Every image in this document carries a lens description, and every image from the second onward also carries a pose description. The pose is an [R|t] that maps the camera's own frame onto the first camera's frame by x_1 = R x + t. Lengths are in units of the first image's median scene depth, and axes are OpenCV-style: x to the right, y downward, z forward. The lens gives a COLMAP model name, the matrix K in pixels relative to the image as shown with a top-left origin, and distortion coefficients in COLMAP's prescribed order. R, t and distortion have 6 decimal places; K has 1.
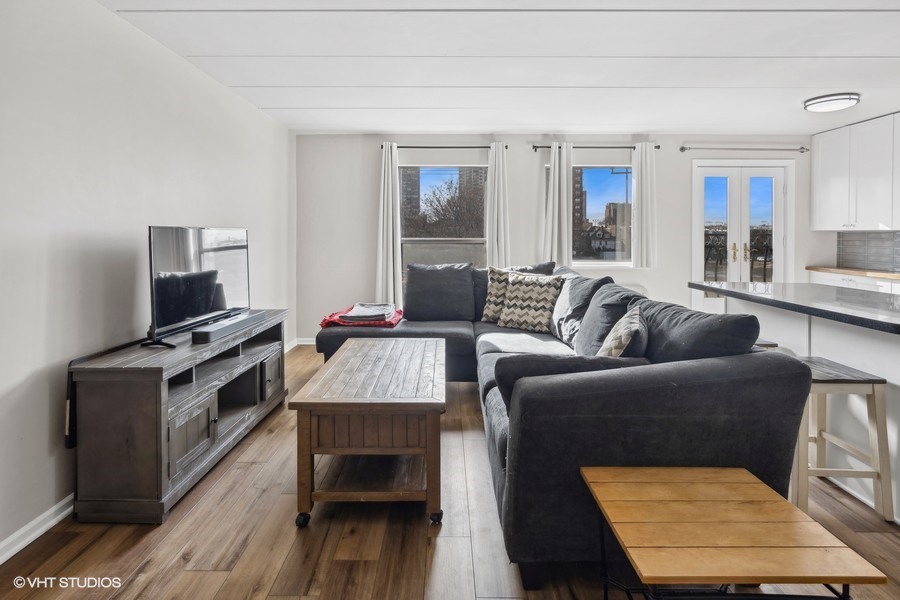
lens RADIAL K [[467.7, 0, 442.5], [0, 467.7, 234.8], [0, 0, 1]] dist [-0.003980, 0.002134]
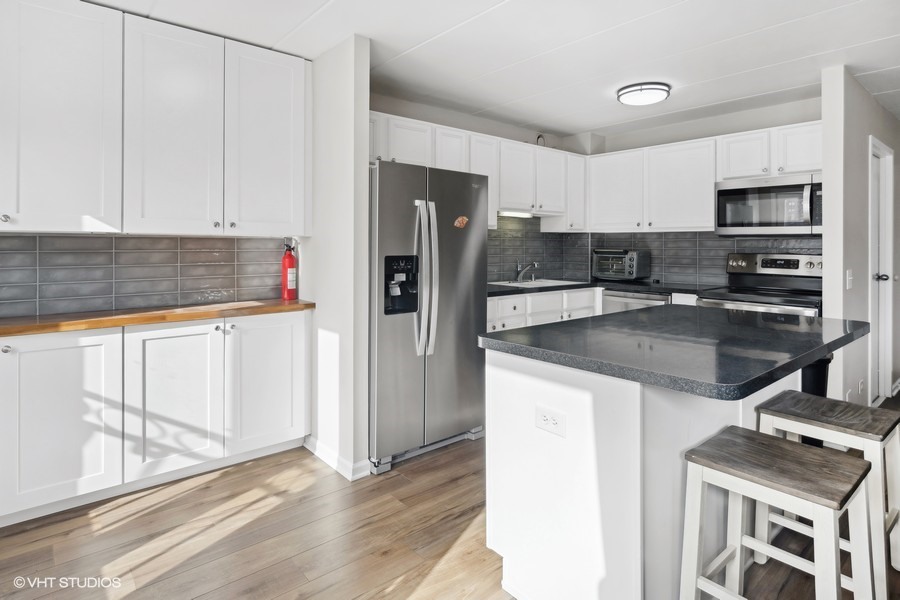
lens RADIAL K [[493.2, 0, 459.8], [0, 493.2, 243.5], [0, 0, 1]] dist [-0.001660, -0.006302]
pose [[-0.665786, -0.011375, 0.746056, 0.308342], [-0.009830, 0.999931, 0.006473, -0.005617], [-0.746078, -0.003024, -0.665852, 1.117878]]
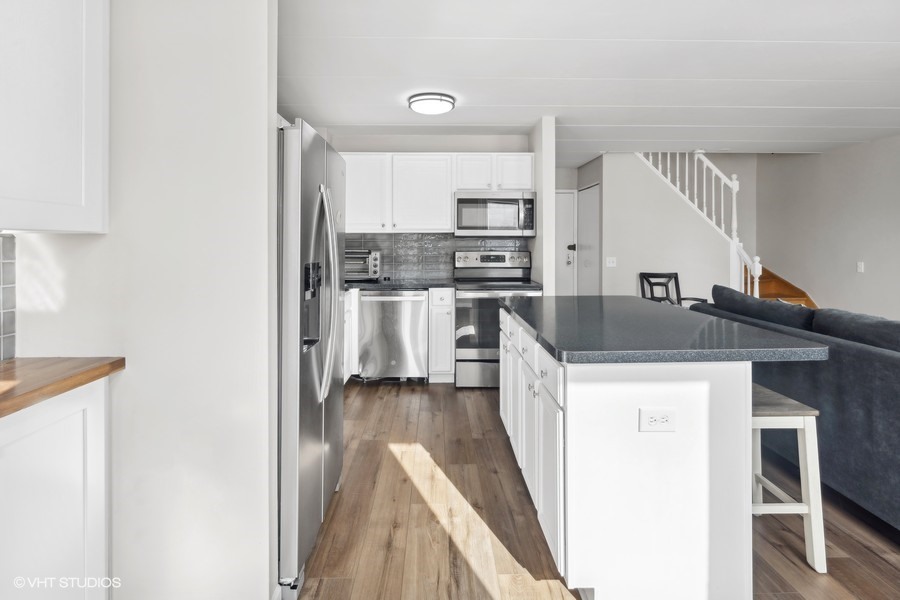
lens RADIAL K [[457.6, 0, 440.0], [0, 457.6, 246.1], [0, 0, 1]] dist [0.000139, -0.000636]
pose [[-0.999393, -0.005910, -0.034319, 0.759192], [-0.006054, 0.999973, 0.004115, -0.001951], [0.034294, 0.004320, -0.999402, 1.162788]]
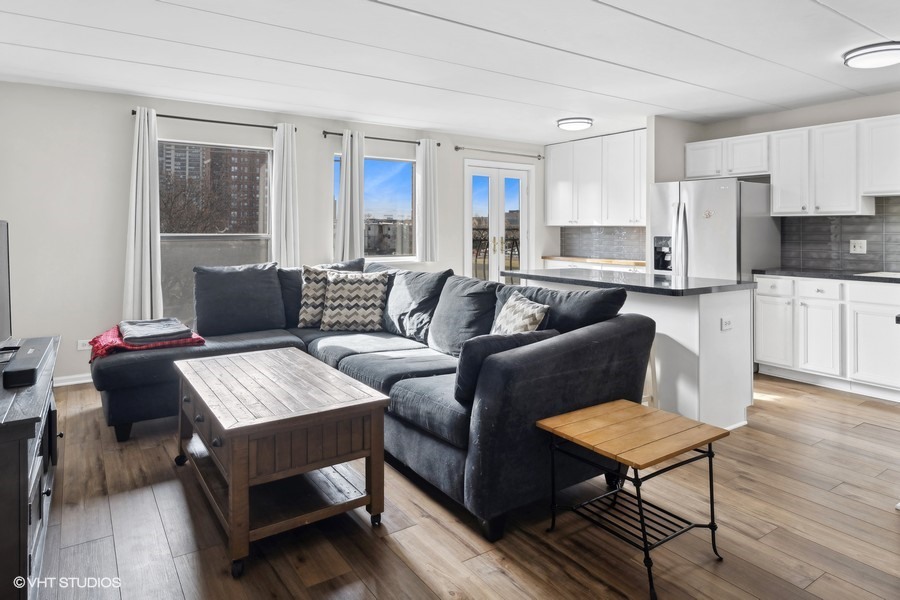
lens RADIAL K [[550.1, 0, 451.8], [0, 550.1, 223.5], [0, 0, 1]] dist [0.002482, -0.002015]
pose [[0.821984, 0.005272, 0.569486, -0.262829], [0.000355, 0.999952, -0.009770, -0.001247], [-0.569510, 0.008233, 0.821943, -0.020650]]
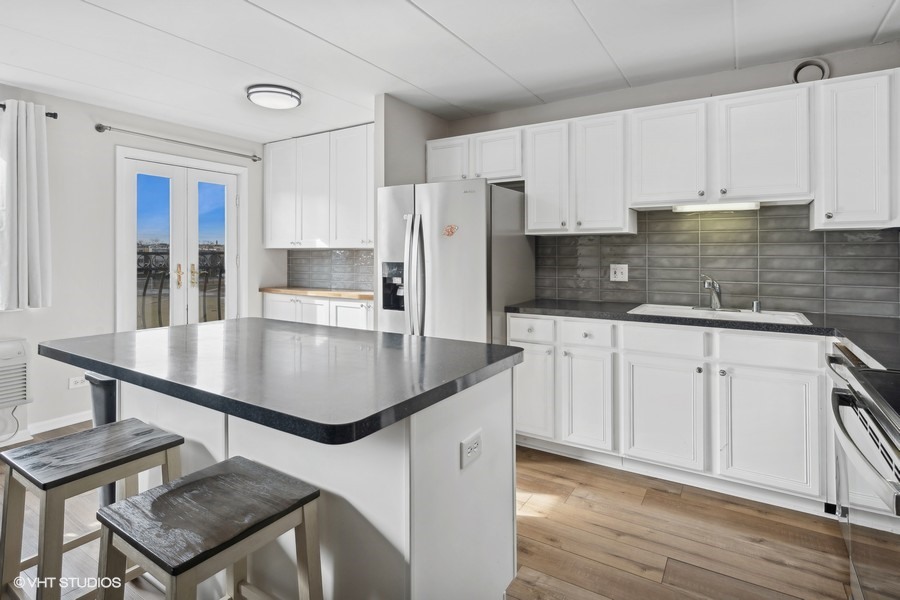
lens RADIAL K [[467.7, 0, 454.0], [0, 467.7, 255.3], [0, 0, 1]] dist [-0.003980, 0.002134]
pose [[0.520549, -0.007834, 0.853796, 0.257819], [0.004186, 0.999969, 0.006623, 0.000296], [-0.853821, 0.000126, 0.520566, 0.262049]]
